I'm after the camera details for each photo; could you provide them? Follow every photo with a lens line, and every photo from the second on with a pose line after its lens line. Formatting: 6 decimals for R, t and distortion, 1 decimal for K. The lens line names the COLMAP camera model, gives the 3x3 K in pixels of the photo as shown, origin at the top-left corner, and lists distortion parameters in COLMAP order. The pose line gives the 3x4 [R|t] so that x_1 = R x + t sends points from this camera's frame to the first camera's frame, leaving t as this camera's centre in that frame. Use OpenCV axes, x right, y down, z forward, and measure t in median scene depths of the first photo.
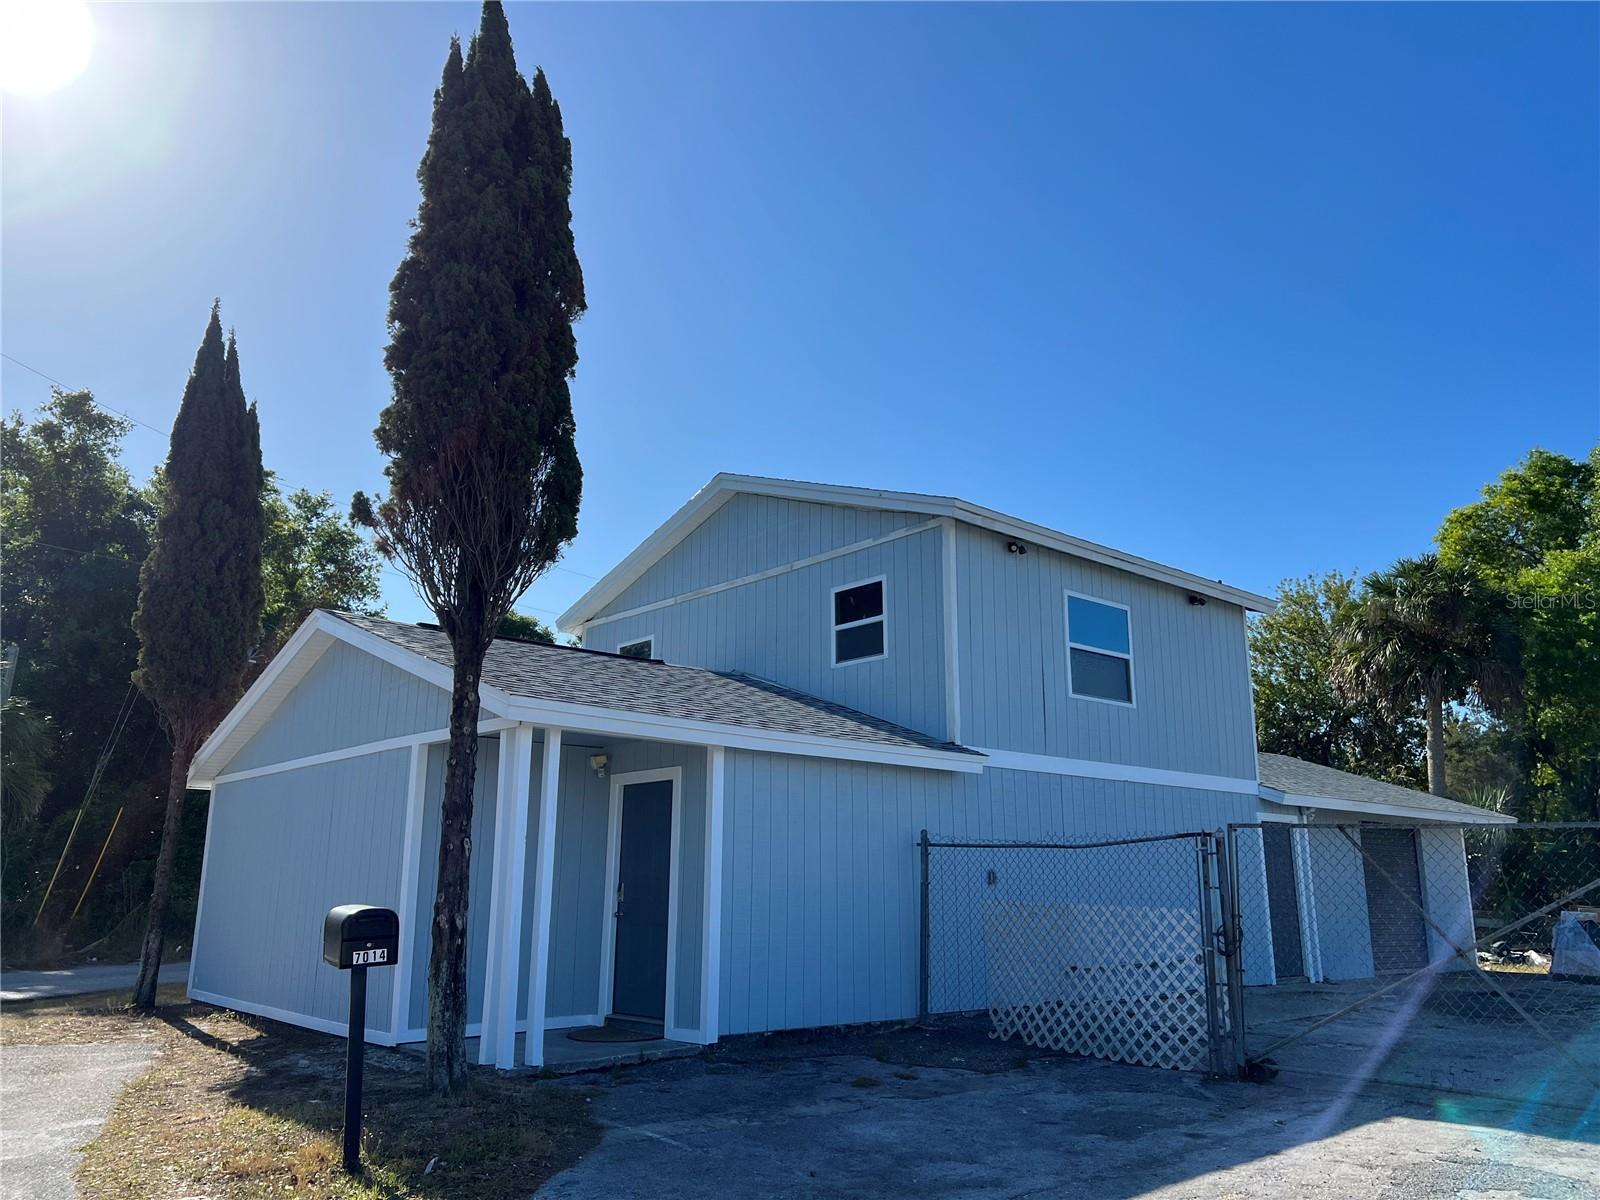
lens RADIAL K [[1213.1, 0, 802.7], [0, 1213.1, 601.2], [0, 0, 1]] dist [0.003806, -0.000399]
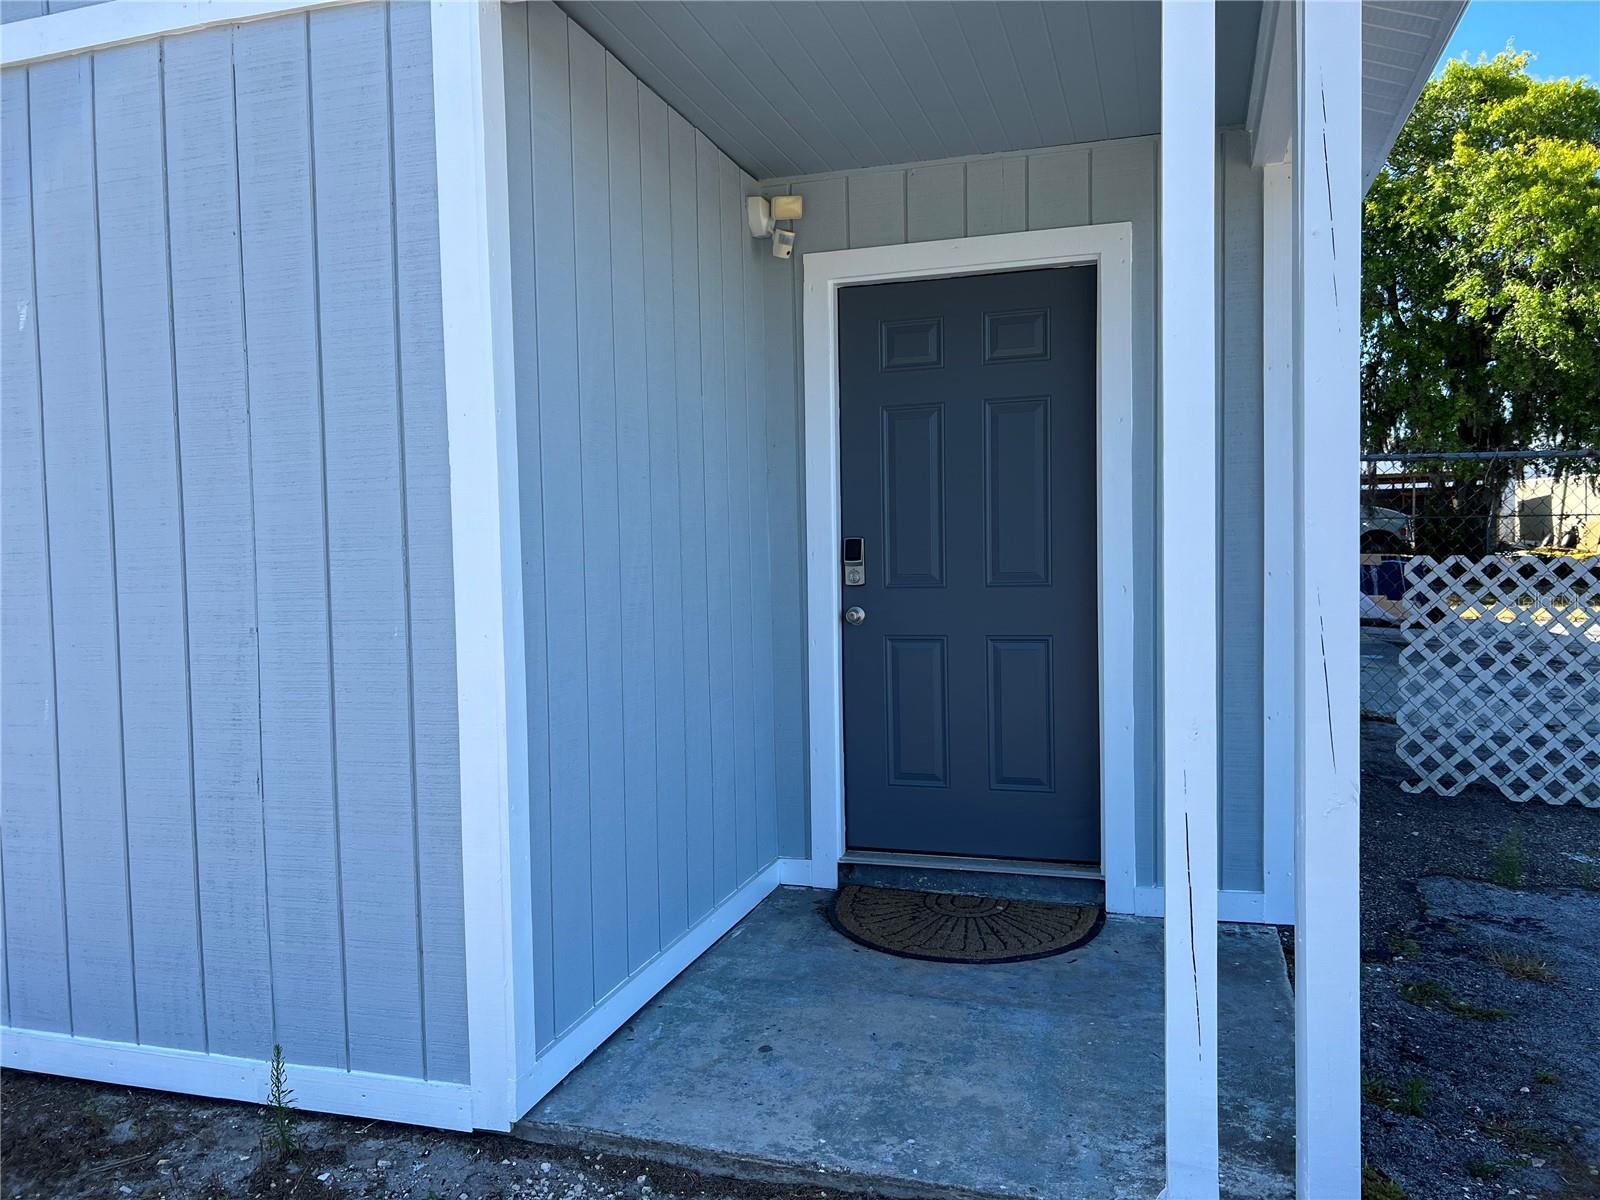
lens RADIAL K [[1213.1, 0, 799.4], [0, 1213.1, 602.9], [0, 0, 1]] dist [0.003806, -0.000399]
pose [[0.844564, -0.041814, 0.533819, -0.389965], [-0.103079, 0.965603, 0.238718, 0.169481], [-0.525439, -0.256638, 0.811203, 0.719033]]
